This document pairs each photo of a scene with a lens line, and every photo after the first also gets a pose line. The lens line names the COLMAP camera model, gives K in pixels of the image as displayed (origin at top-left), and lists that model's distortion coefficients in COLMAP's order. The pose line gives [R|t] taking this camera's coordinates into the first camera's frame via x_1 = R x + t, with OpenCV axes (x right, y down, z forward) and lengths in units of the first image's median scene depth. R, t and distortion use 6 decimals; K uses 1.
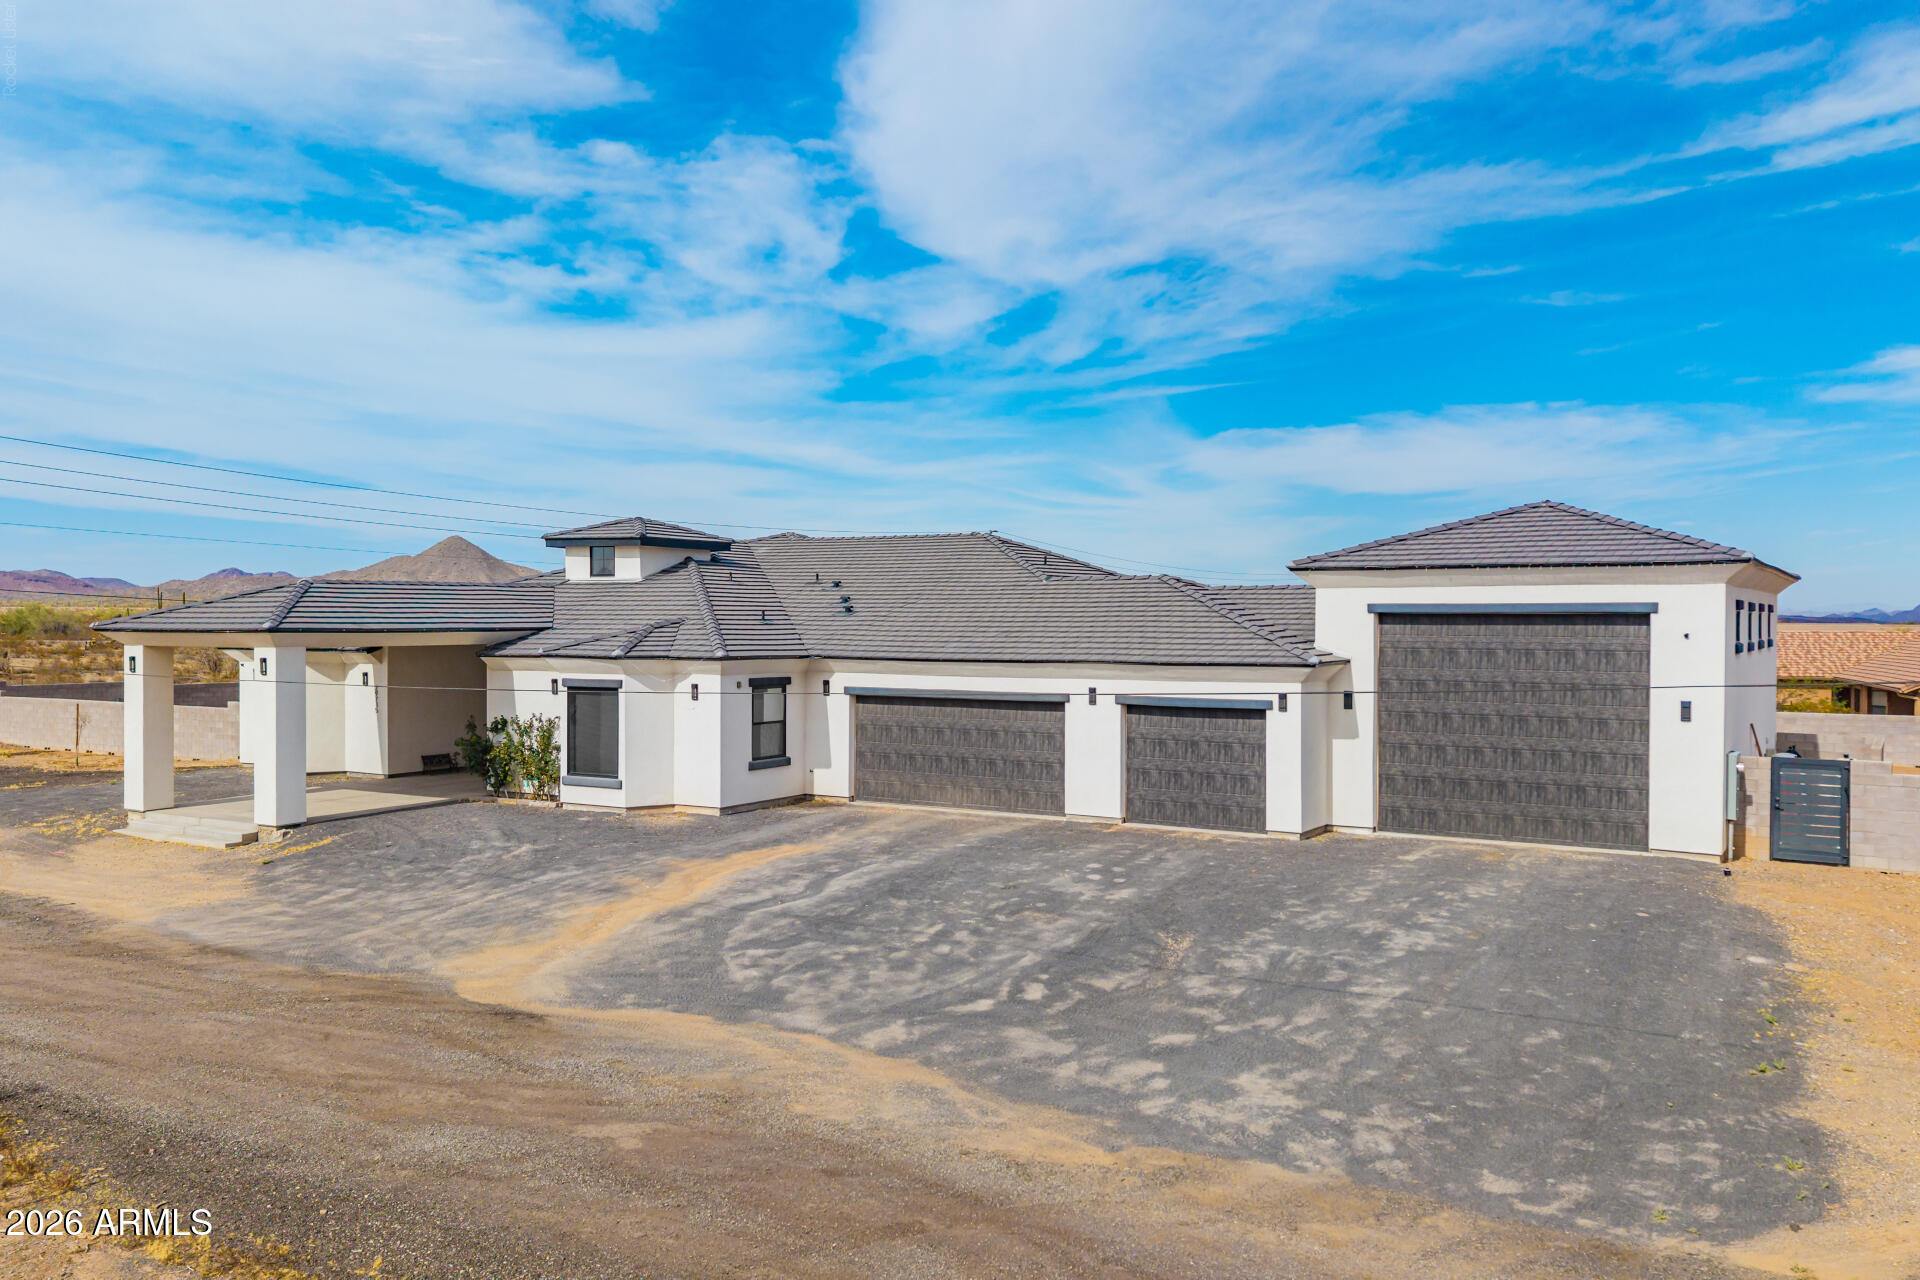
lens RADIAL K [[1511.0, 0, 965.8], [0, 1511.0, 632.7], [0, 0, 1]] dist [0.026603, -0.013489]
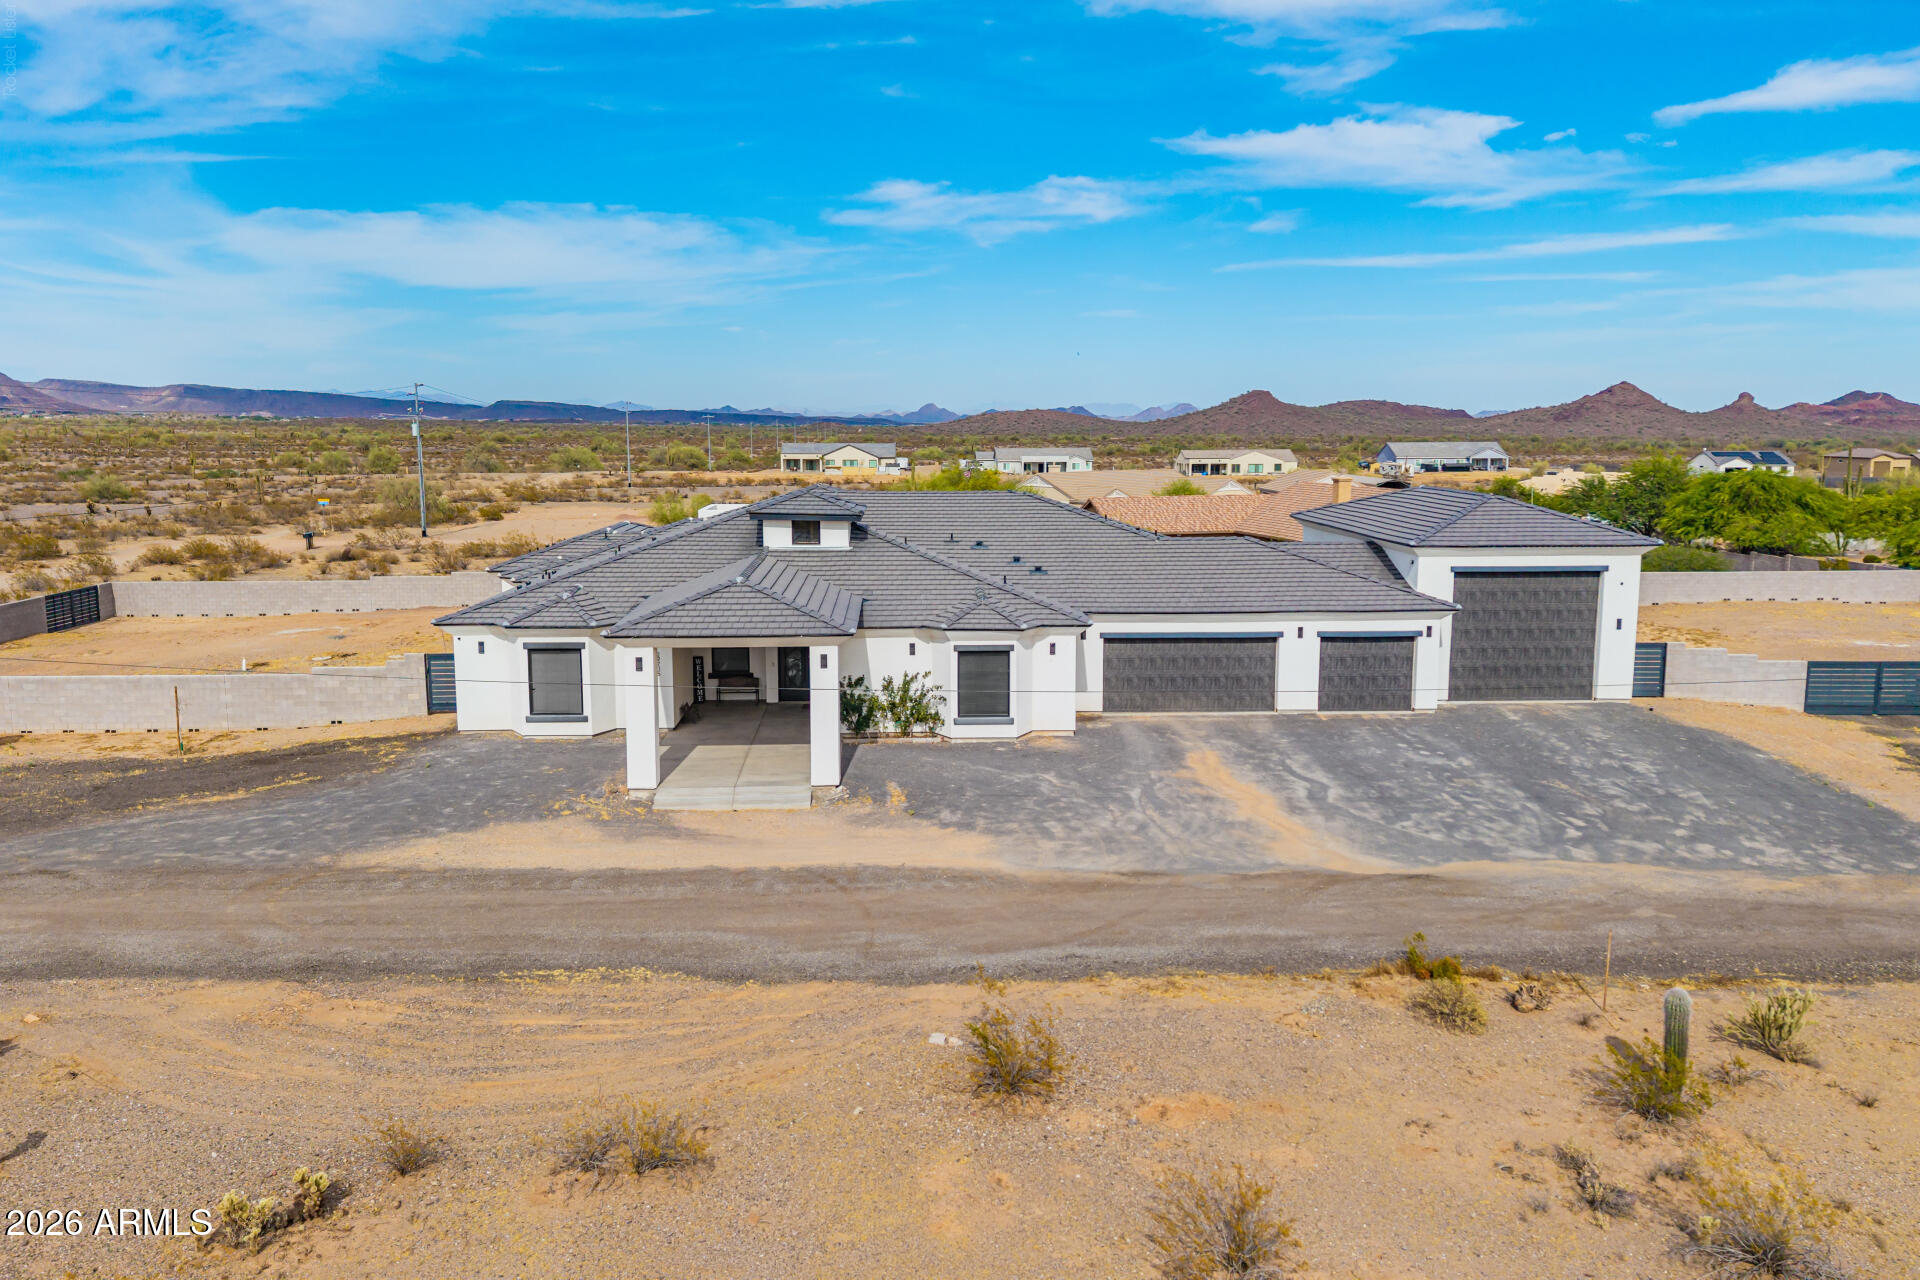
lens RADIAL K [[1498.8, 0, 960.0], [0, 1498.8, 640.0], [0, 0, 1]] dist [0.080636, -0.141928]
pose [[0.835943, -0.082996, 0.542505, -1.152469], [0.009008, 0.990441, 0.137645, -0.182594], [-0.548743, -0.110177, 0.828699, -0.086434]]
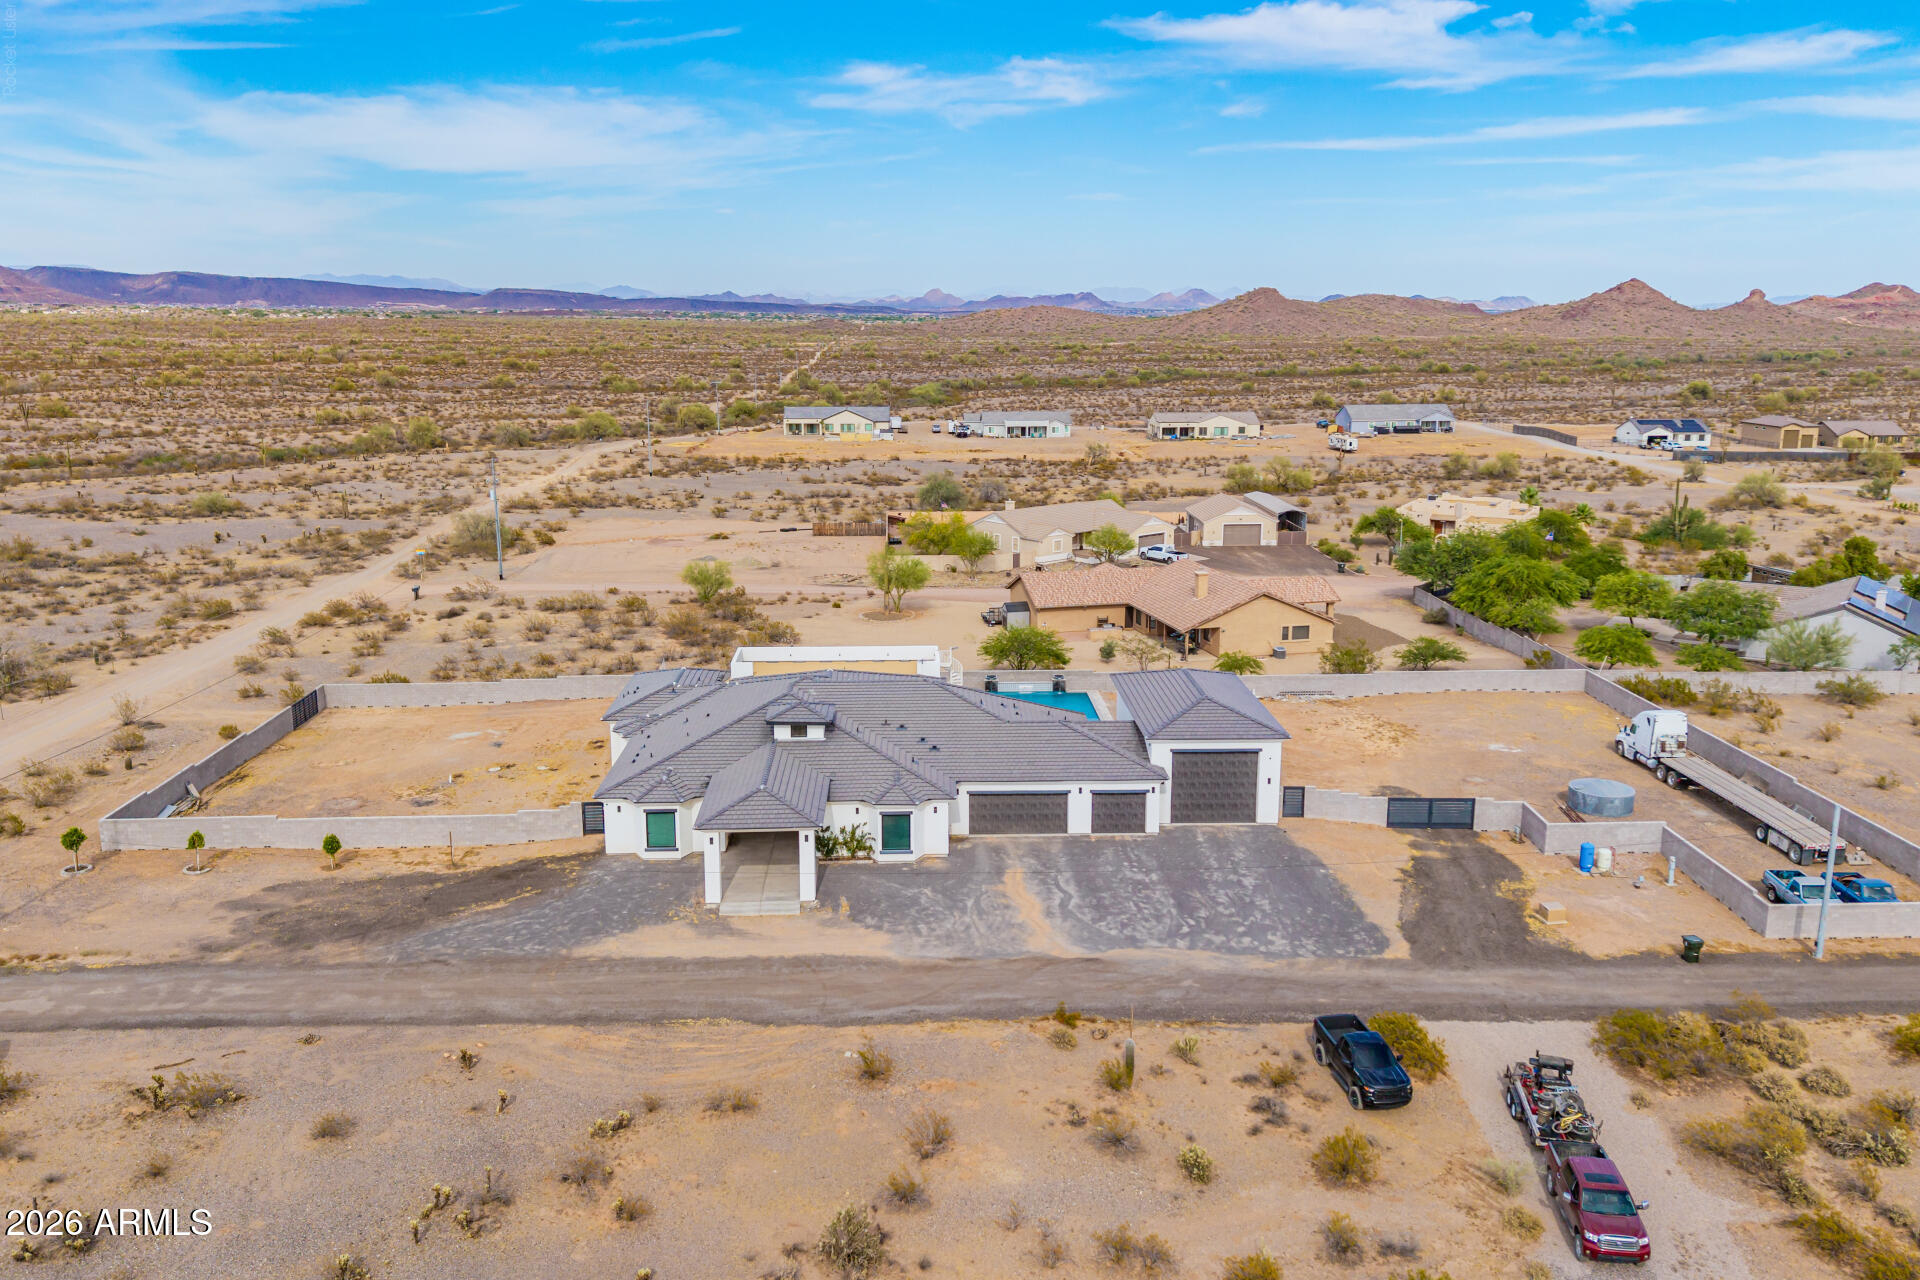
lens RADIAL K [[1507.5, 0, 958.0], [0, 1507.5, 598.0], [0, 0, 1]] dist [0.098631, -0.184424]
pose [[0.838575, -0.105244, 0.534524, -1.675768], [0.009344, 0.983797, 0.179044, -0.870135], [-0.544706, -0.145147, 0.825971, -1.178415]]
